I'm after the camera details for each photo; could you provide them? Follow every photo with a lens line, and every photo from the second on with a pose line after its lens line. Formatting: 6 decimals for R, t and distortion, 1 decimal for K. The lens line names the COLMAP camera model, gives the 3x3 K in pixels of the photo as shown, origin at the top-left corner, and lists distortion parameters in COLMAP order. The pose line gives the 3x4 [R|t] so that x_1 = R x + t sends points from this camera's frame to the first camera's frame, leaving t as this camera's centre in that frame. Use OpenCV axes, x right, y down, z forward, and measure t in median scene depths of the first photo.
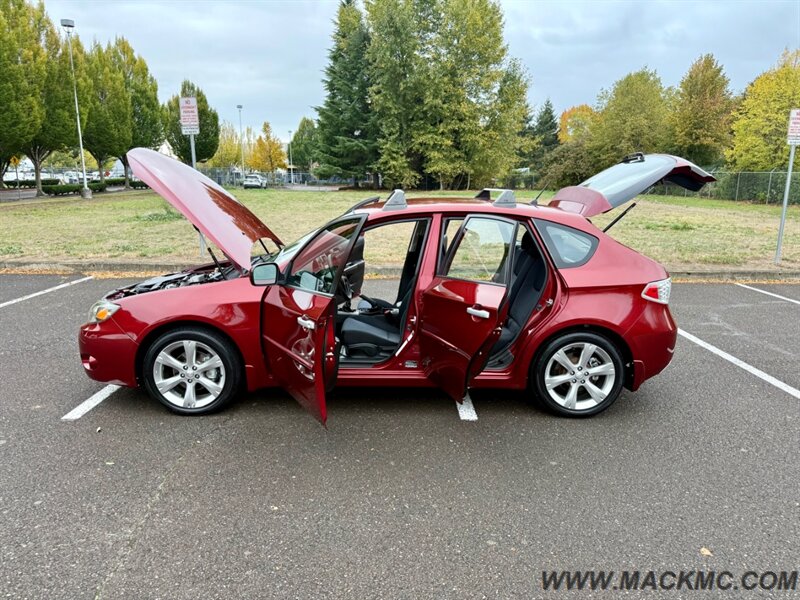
lens RADIAL K [[564.5, 0, 397.5], [0, 564.5, 310.8], [0, 0, 1]] dist [0.005383, -0.015659]
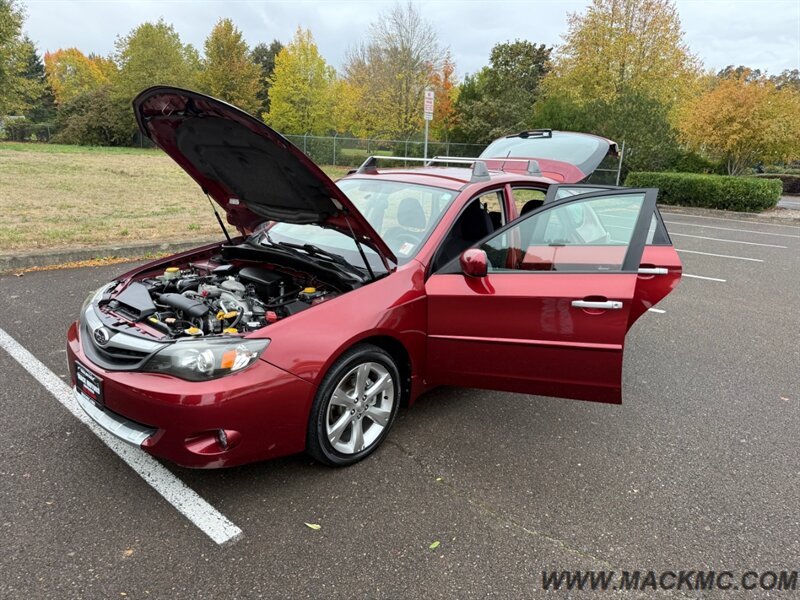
lens RADIAL K [[564.5, 0, 403.1], [0, 564.5, 301.9], [0, 0, 1]] dist [0.005383, -0.015659]
pose [[0.680949, -0.167105, 0.713011, -0.090372], [0.125230, 0.985848, 0.111450, -0.010839], [-0.721544, 0.013398, 0.692239, 0.047887]]
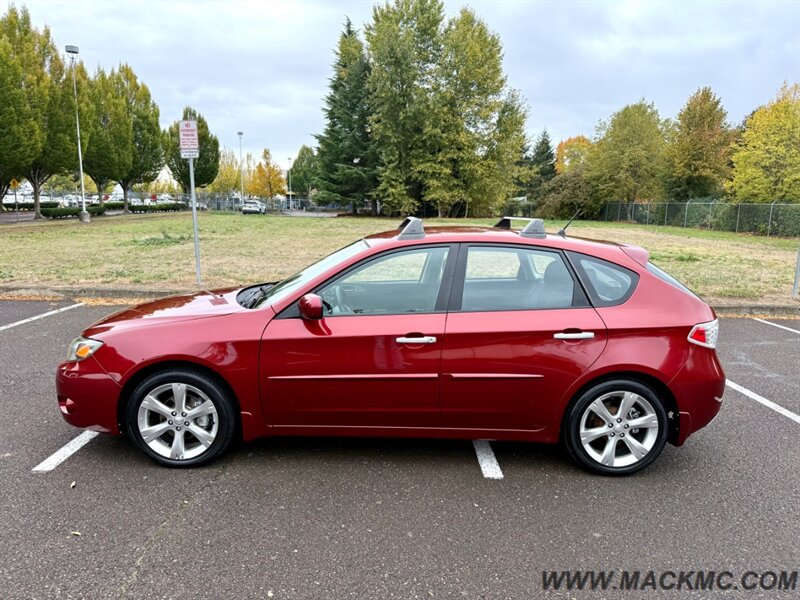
lens RADIAL K [[564.5, 0, 392.8], [0, 564.5, 312.8], [0, 0, 1]] dist [0.005383, -0.015659]
pose [[0.999923, 0.012317, -0.001328, -0.003507], [-0.012362, 0.999001, -0.042942, -0.002569], [0.000797, 0.042956, 0.999077, 0.011590]]
